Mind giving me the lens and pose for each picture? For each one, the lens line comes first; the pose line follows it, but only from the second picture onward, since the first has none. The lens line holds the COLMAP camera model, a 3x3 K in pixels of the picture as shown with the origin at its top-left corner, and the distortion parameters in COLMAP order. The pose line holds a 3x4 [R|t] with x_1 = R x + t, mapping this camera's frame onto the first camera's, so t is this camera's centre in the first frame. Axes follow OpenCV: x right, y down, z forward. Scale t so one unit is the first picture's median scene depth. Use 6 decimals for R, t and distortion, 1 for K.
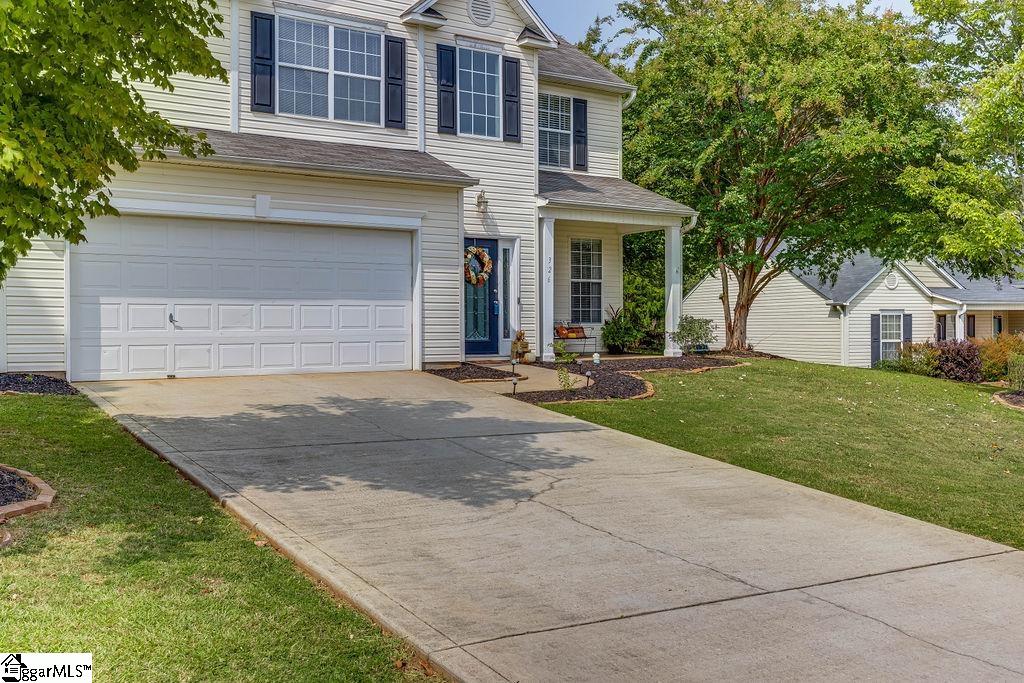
lens RADIAL K [[1026.6, 0, 512.0], [0, 1026.6, 341.5], [0, 0, 1]] dist [-0.004819, 0.003884]
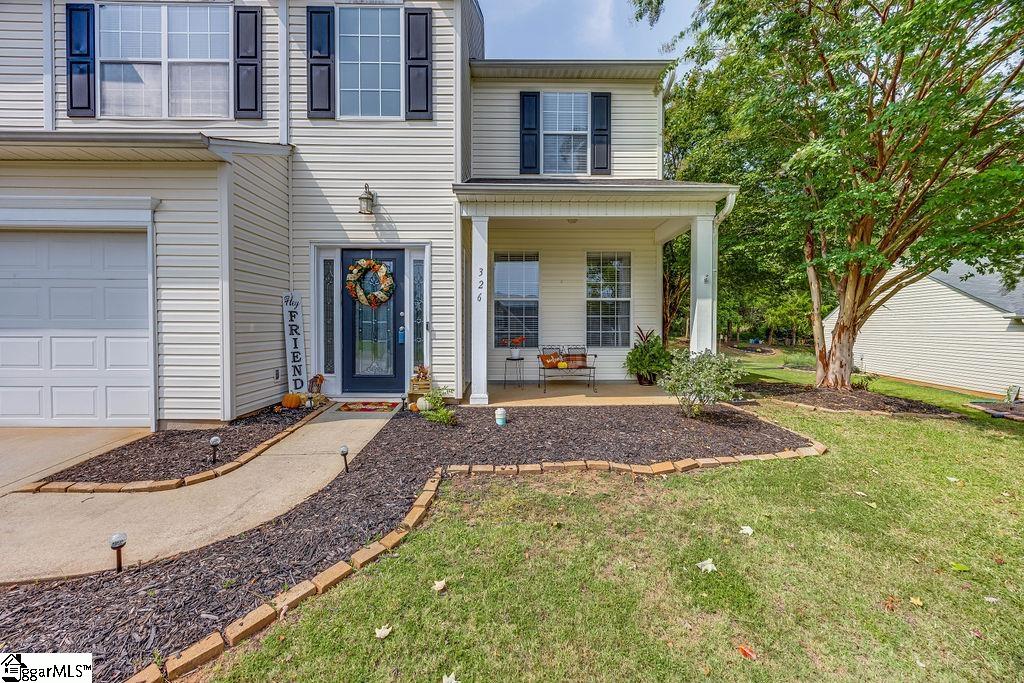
lens RADIAL K [[391.7, 0, 510.5], [0, 391.7, 336.6], [0, 0, 1]] dist [0.005070, -0.000128]
pose [[0.833509, 0.015528, -0.552287, 0.221126], [-0.010463, 0.999869, 0.012321, -0.035573], [0.552407, -0.004491, 0.833563, 0.785352]]
